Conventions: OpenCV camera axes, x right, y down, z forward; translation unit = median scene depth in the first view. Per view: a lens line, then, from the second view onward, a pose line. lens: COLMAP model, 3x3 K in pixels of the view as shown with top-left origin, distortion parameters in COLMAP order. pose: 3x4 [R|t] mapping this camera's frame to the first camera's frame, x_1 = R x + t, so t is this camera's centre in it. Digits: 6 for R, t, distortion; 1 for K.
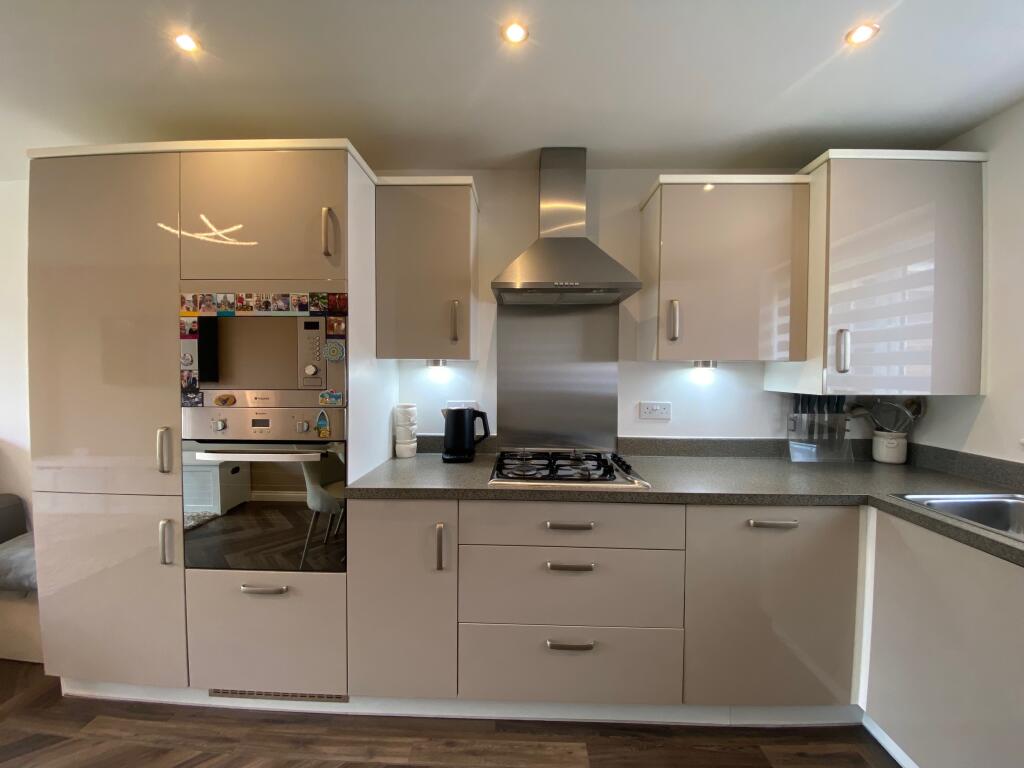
lens RADIAL K [[411.1, 0, 511.9], [0, 411.1, 381.9], [0, 0, 1]] dist [0.001278, -0.011268]
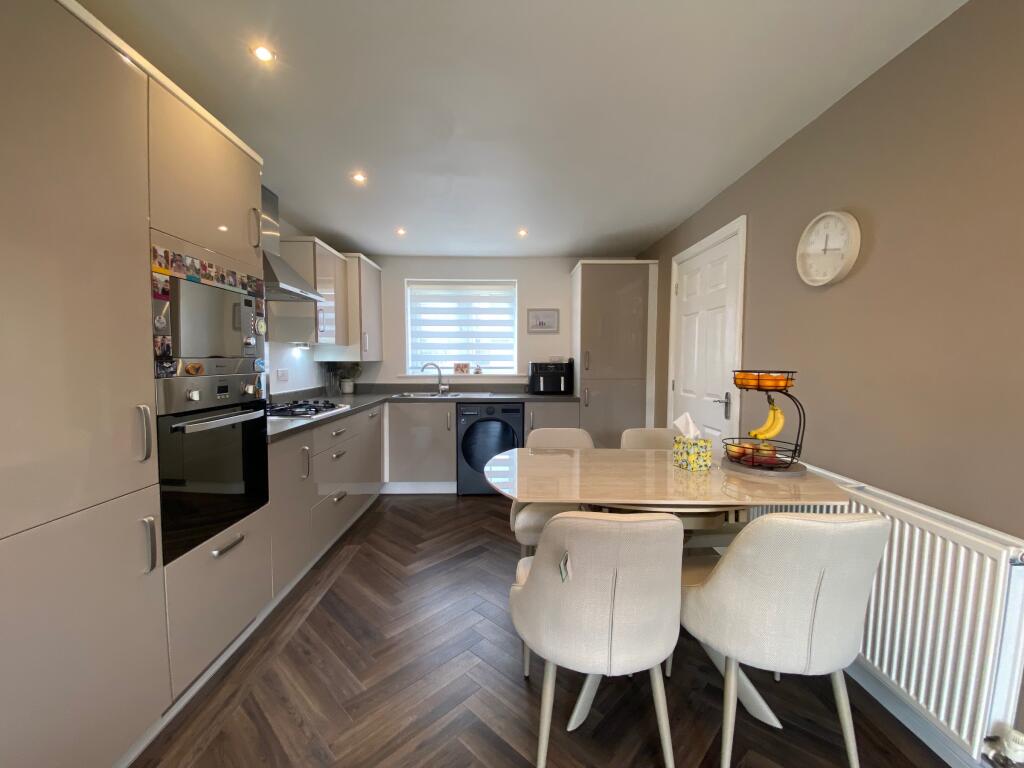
lens RADIAL K [[411.1, 0, 513.8], [0, 411.1, 385.8], [0, 0, 1]] dist [0.001278, -0.011268]
pose [[-0.050730, -0.067107, 0.996455, -1.698847], [0.020031, 0.997471, 0.068196, 0.033732], [-0.998512, 0.023419, -0.049257, 0.300728]]
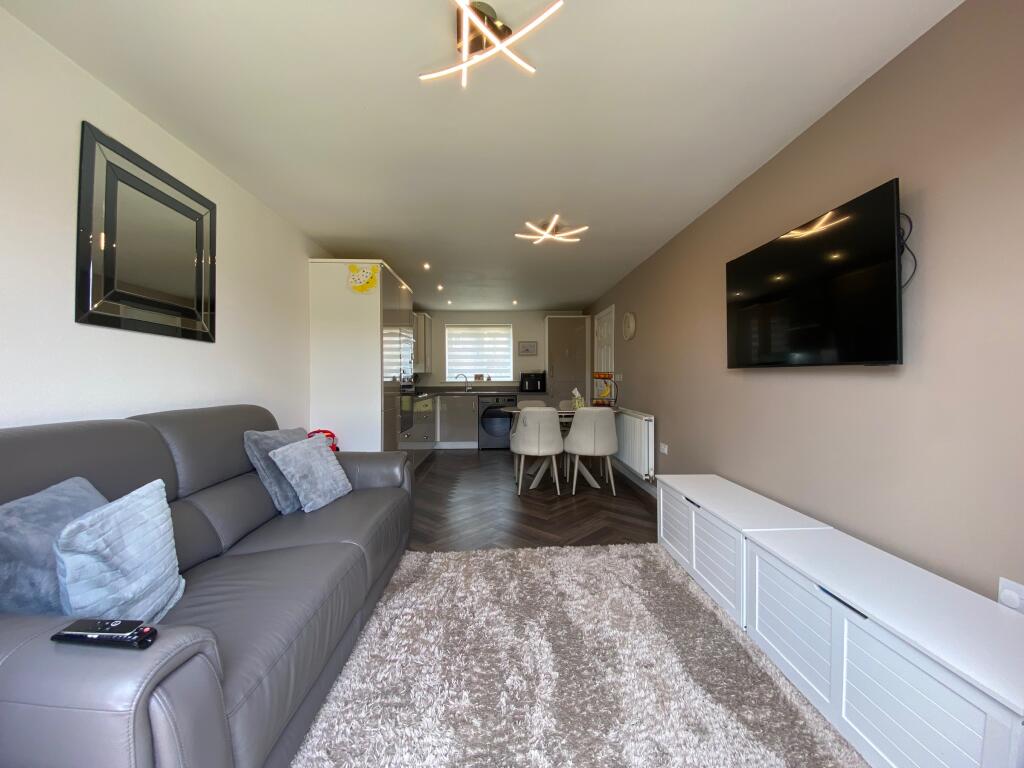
lens RADIAL K [[411.1, 0, 511.6], [0, 411.1, 380.1], [0, 0, 1]] dist [0.001278, -0.011268]
pose [[-0.055666, -0.007887, 0.998418, -3.639115], [0.025952, 0.999620, 0.009344, 0.101369], [-0.998112, 0.026431, -0.055441, 0.410981]]
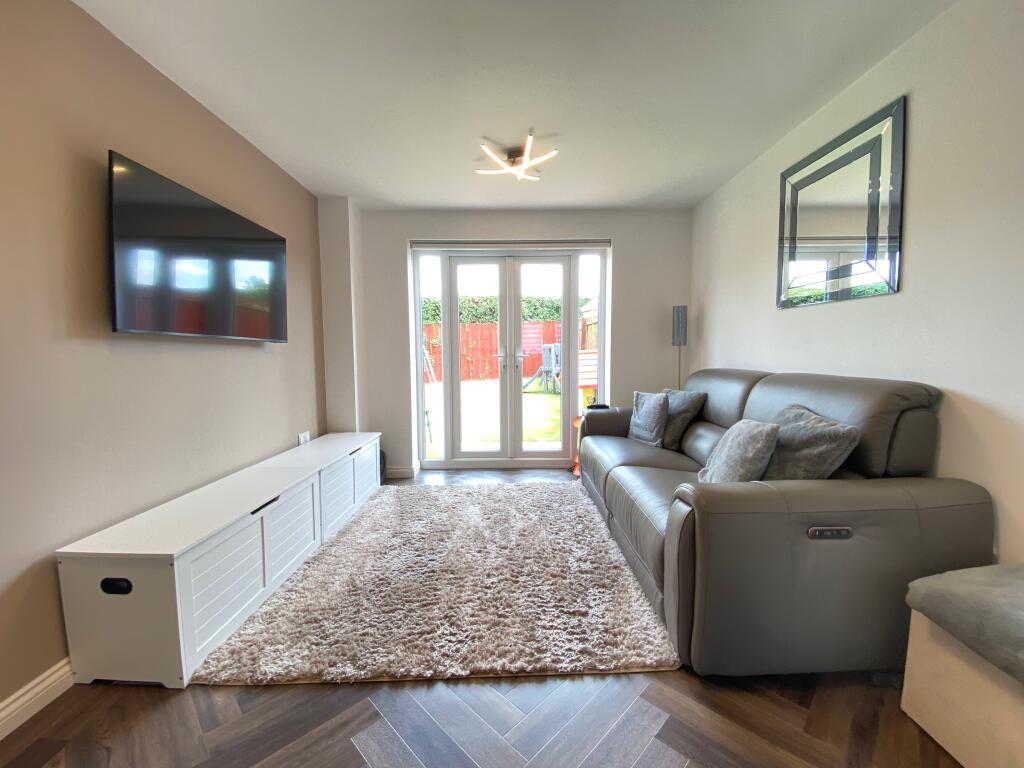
lens RADIAL K [[411.1, 0, 515.5], [0, 411.1, 372.2], [0, 0, 1]] dist [0.001278, -0.011268]
pose [[0.042742, 0.046994, -0.997980, -0.990636], [-0.021835, 0.998698, 0.046093, 0.128947], [0.998848, 0.019821, 0.043712, 0.361025]]
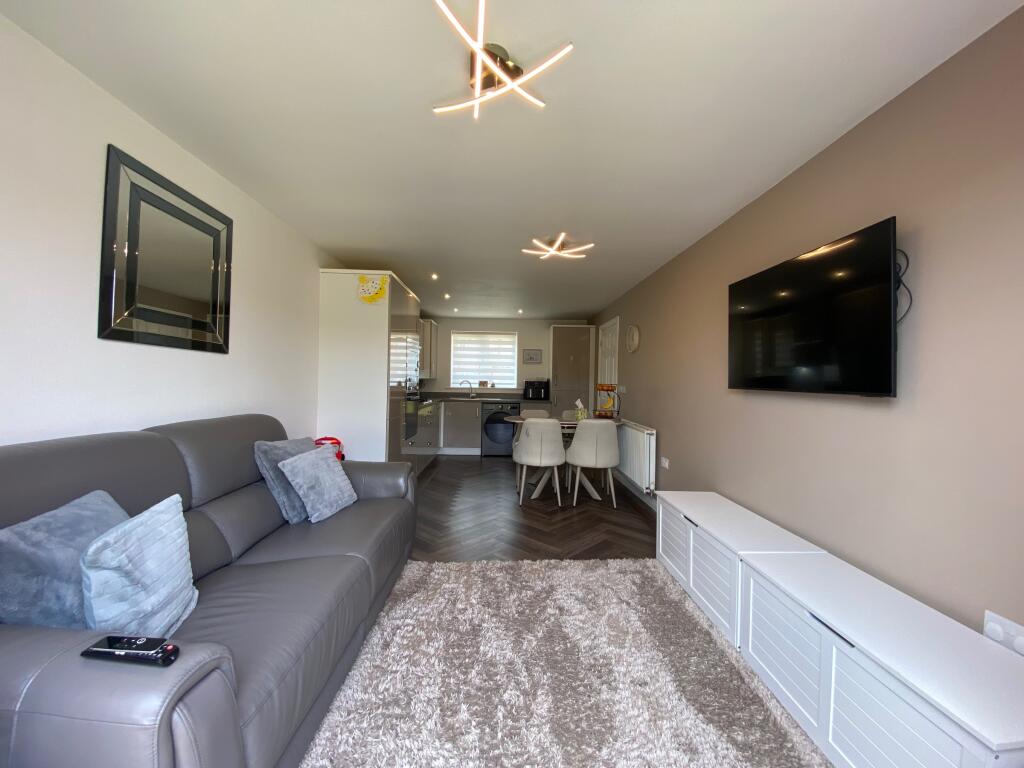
lens RADIAL K [[411.1, 0, 512.0], [0, 411.1, 379.8], [0, 0, 1]] dist [0.001278, -0.011268]
pose [[-0.046549, -0.001339, 0.998915, -3.674274], [0.004041, 0.999991, 0.001528, 0.048983], [-0.998908, 0.004108, -0.046543, 0.412074]]
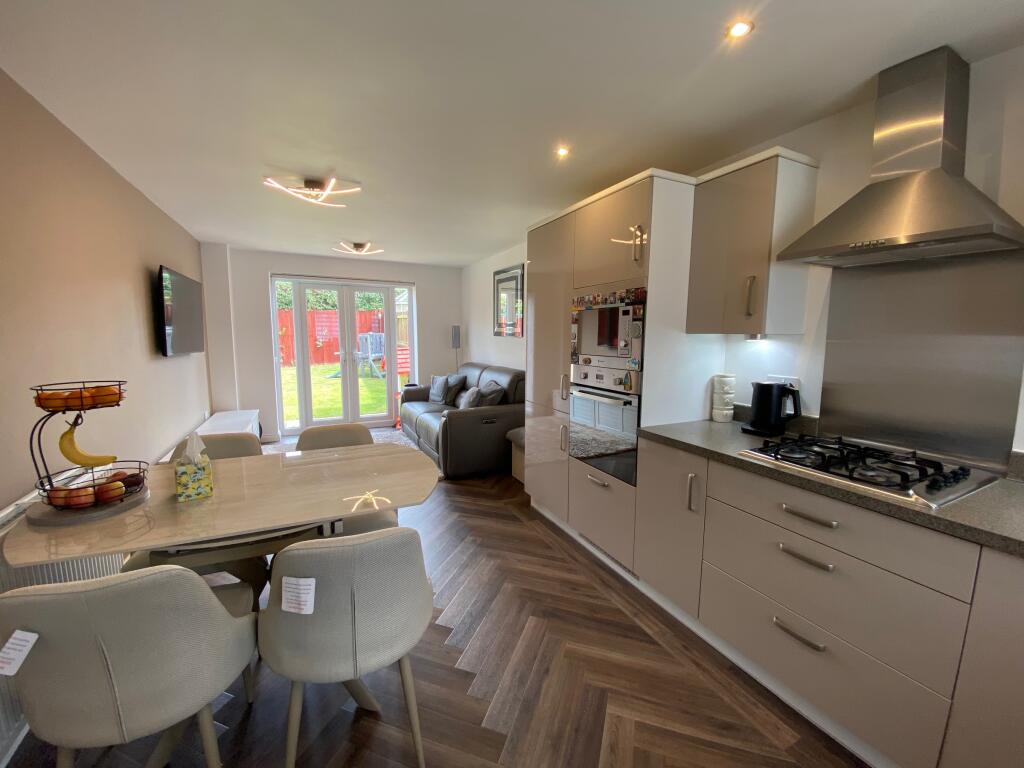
lens RADIAL K [[411.1, 0, 509.4], [0, 411.1, 383.2], [0, 0, 1]] dist [0.001278, -0.011268]
pose [[0.457449, 0.103799, -0.883157, 0.617053], [-0.024468, 0.994257, 0.104183, -0.031550], [0.888899, -0.026049, 0.457361, -0.027153]]
